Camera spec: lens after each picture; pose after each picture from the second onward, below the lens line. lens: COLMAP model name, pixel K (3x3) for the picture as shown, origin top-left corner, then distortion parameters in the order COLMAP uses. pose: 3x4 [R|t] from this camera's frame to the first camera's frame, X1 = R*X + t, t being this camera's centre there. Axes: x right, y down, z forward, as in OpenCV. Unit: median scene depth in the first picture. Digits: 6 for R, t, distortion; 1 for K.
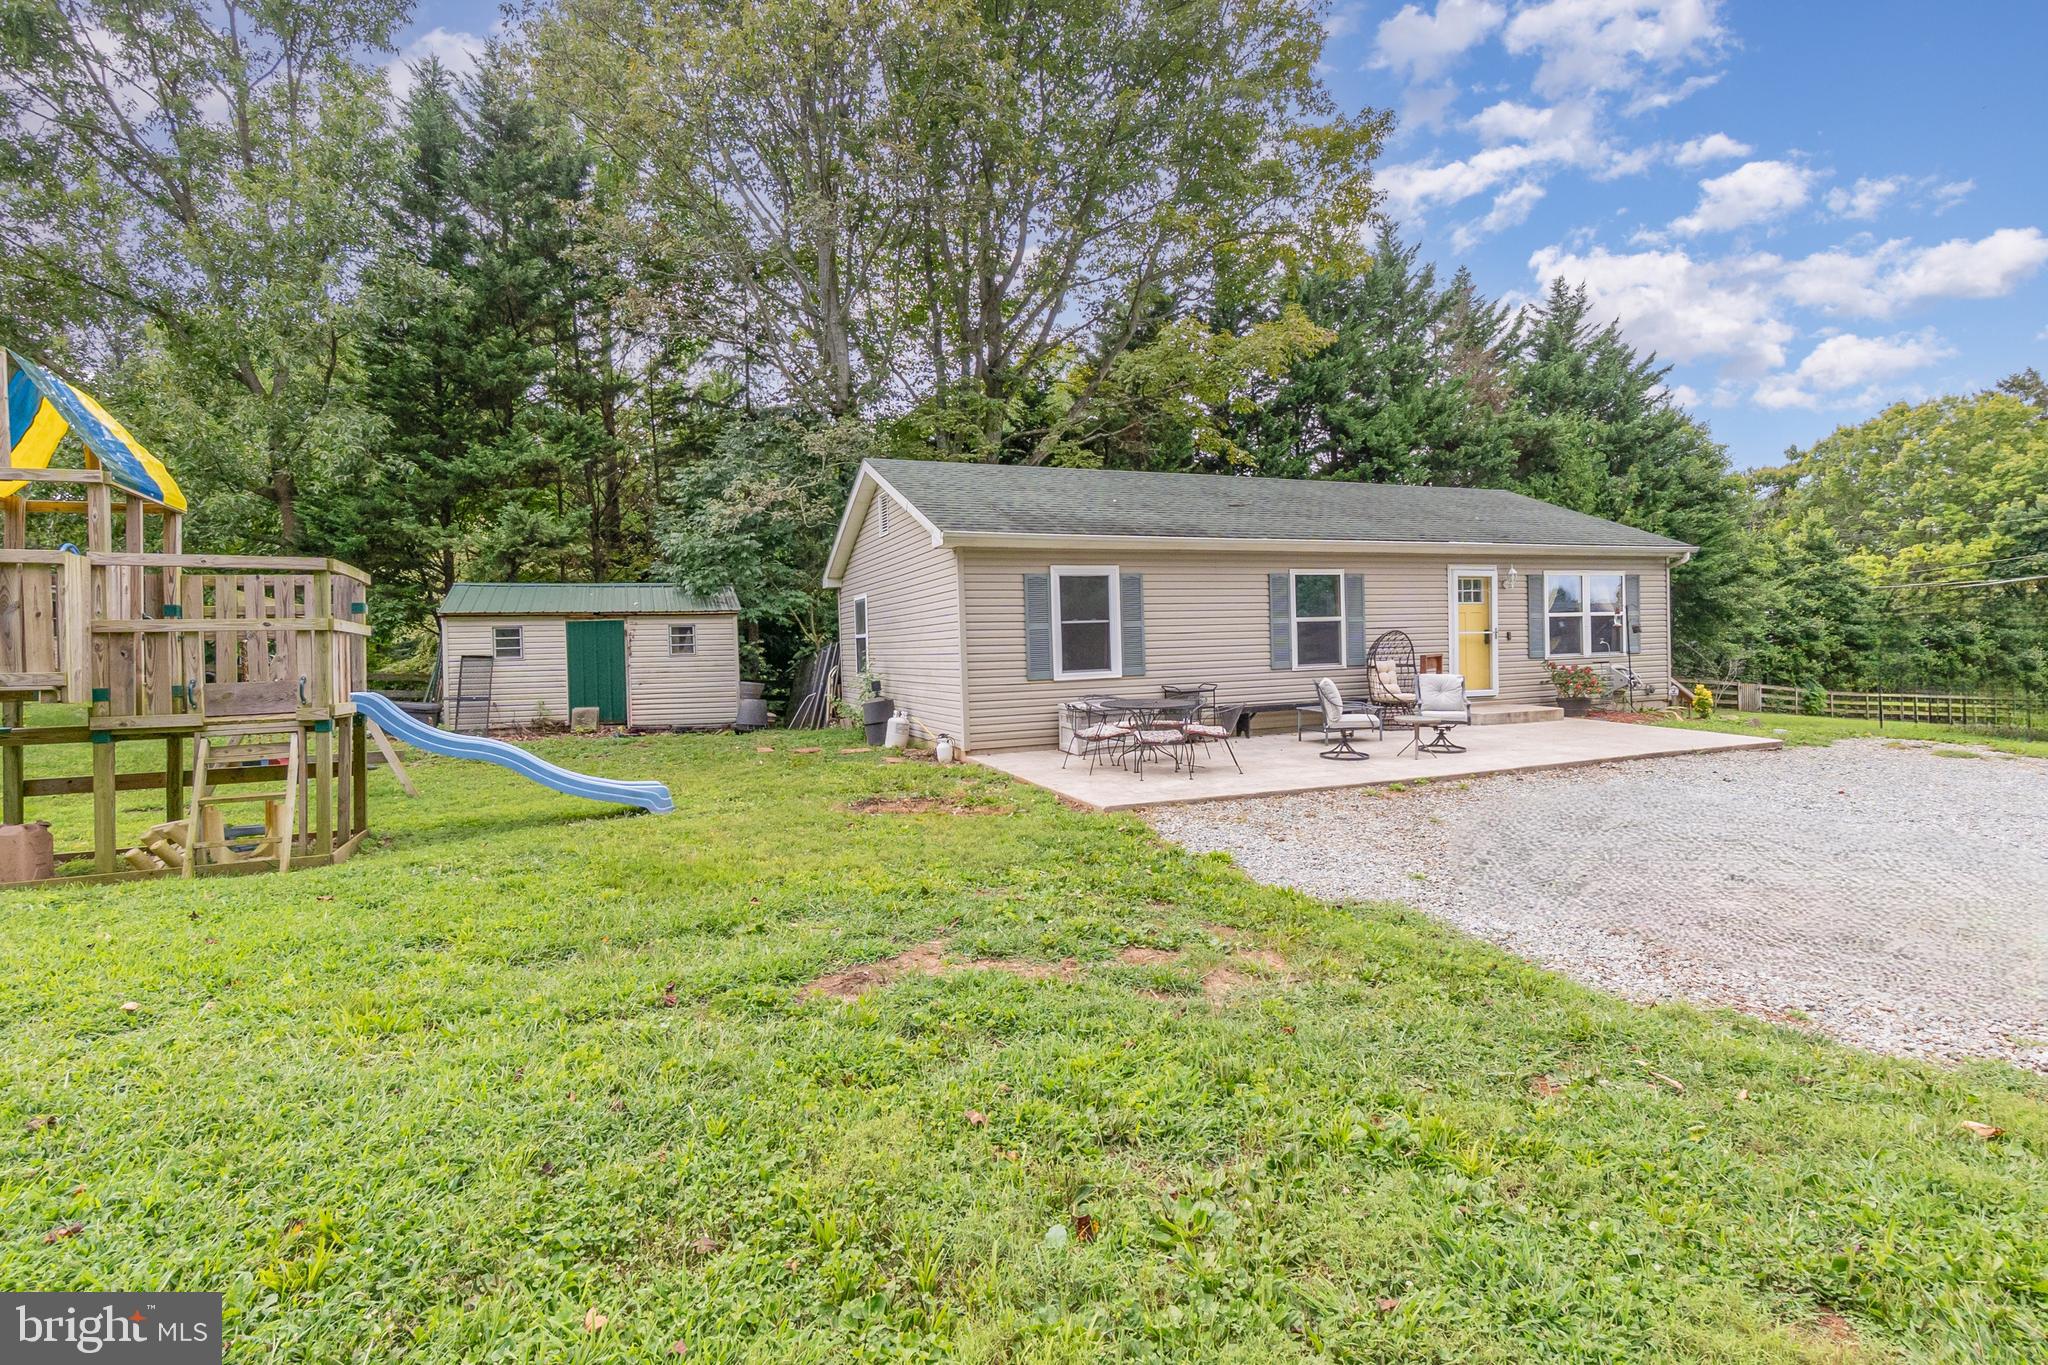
lens RADIAL K [[896.7, 0, 1072.5], [0, 896.7, 657.3], [0, 0, 1]] dist [-0.003151, 0.001026]
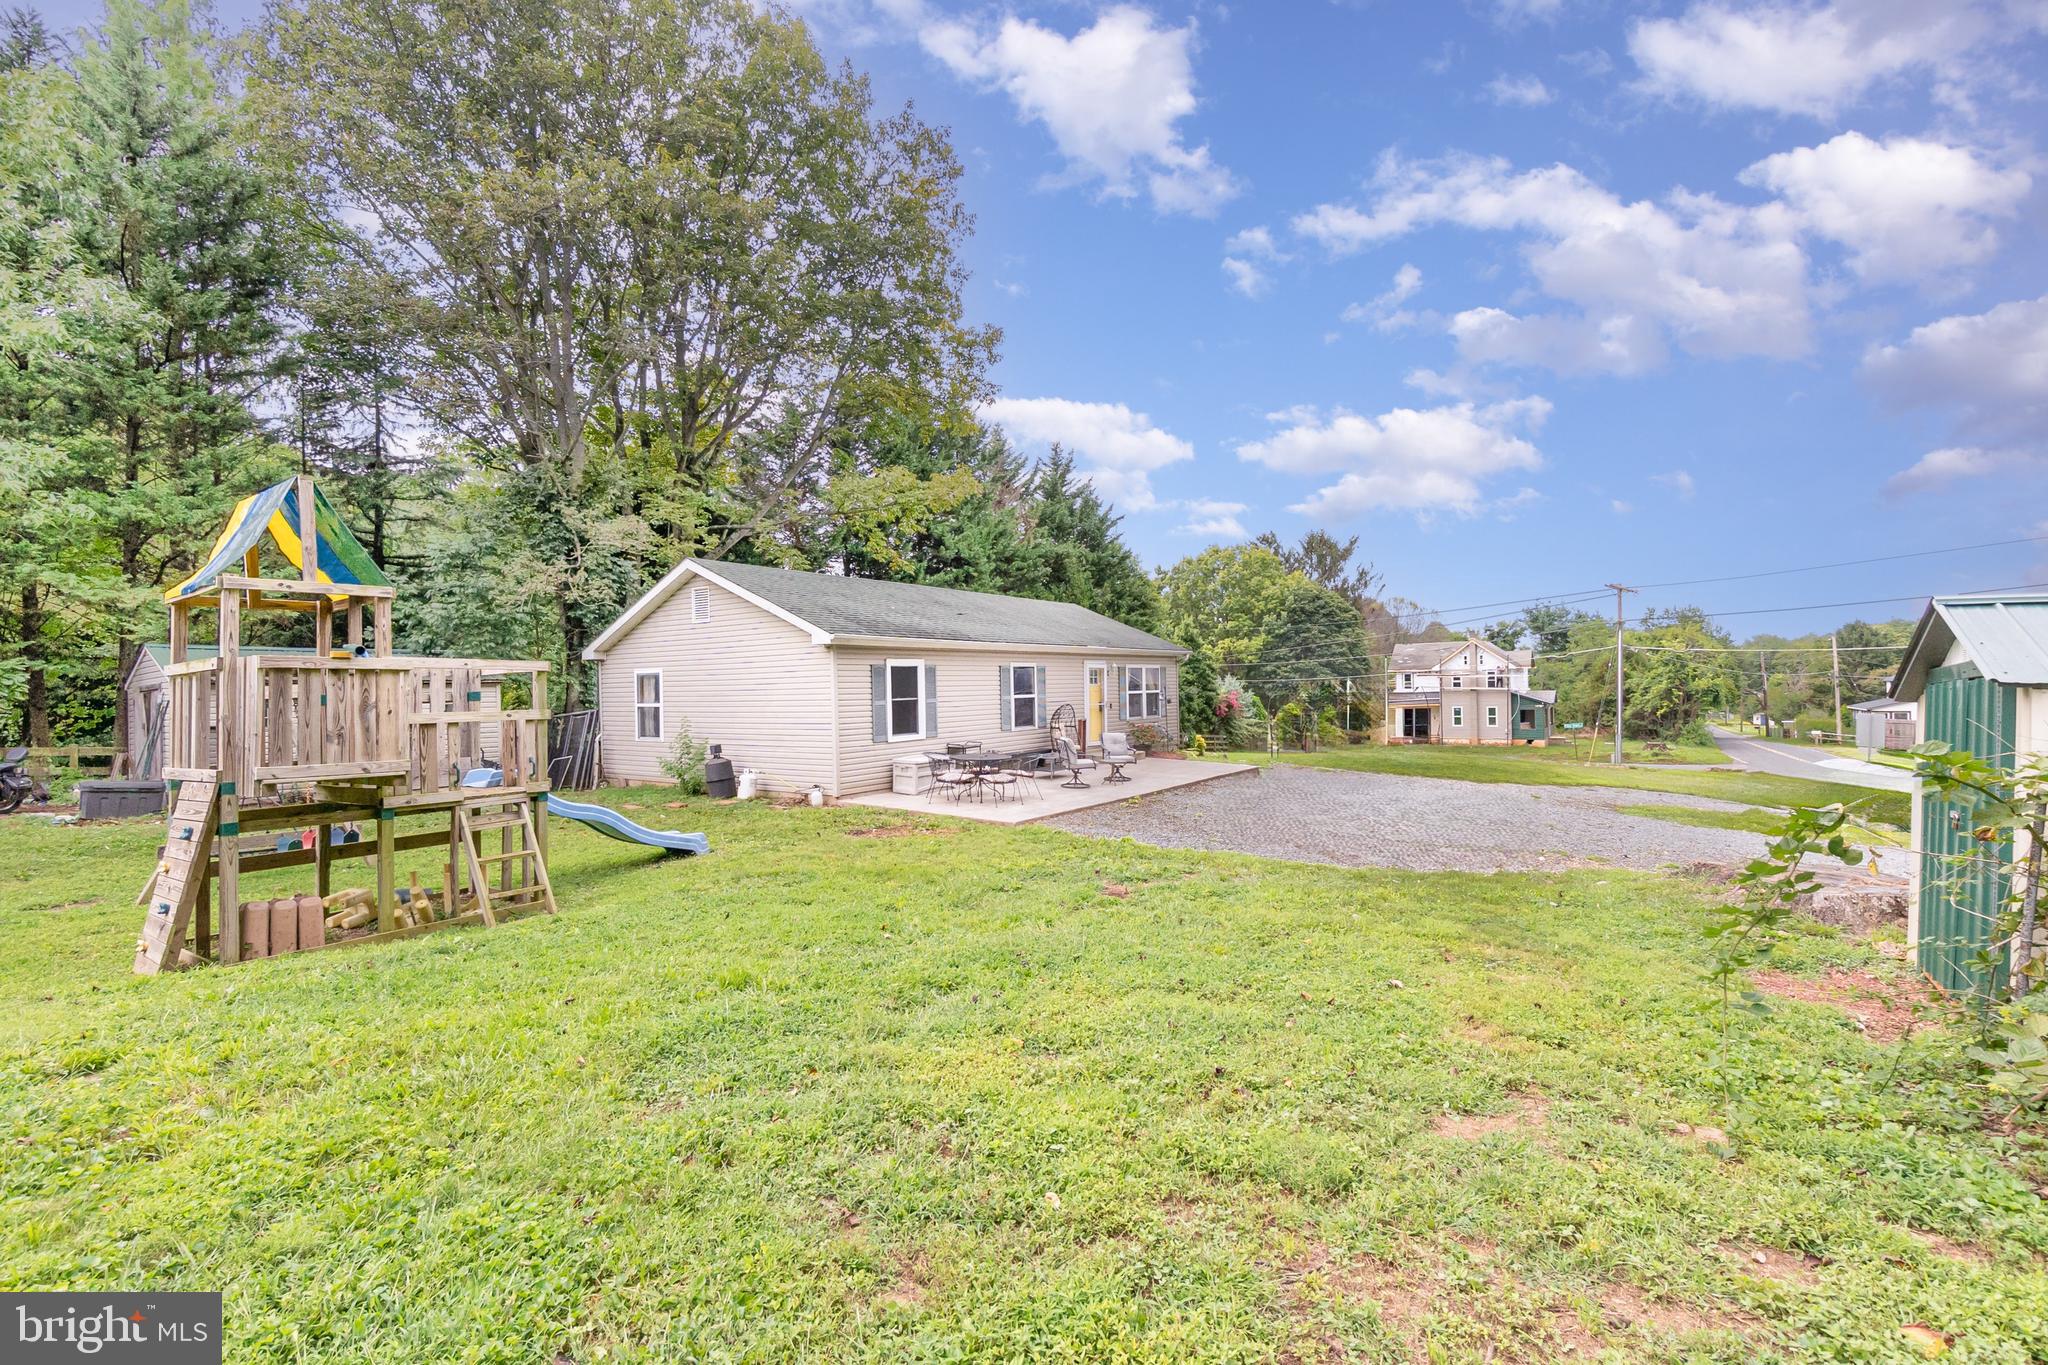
lens RADIAL K [[813.1, 0, 1024.8], [0, 813.1, 683.6], [0, 0, 1]] dist [-0.000761, 0.000055]
pose [[0.858969, 0.014197, 0.511831, -0.389863], [0.002372, 0.999494, -0.031705, -0.019271], [-0.512022, 0.028448, 0.858501, -0.148662]]
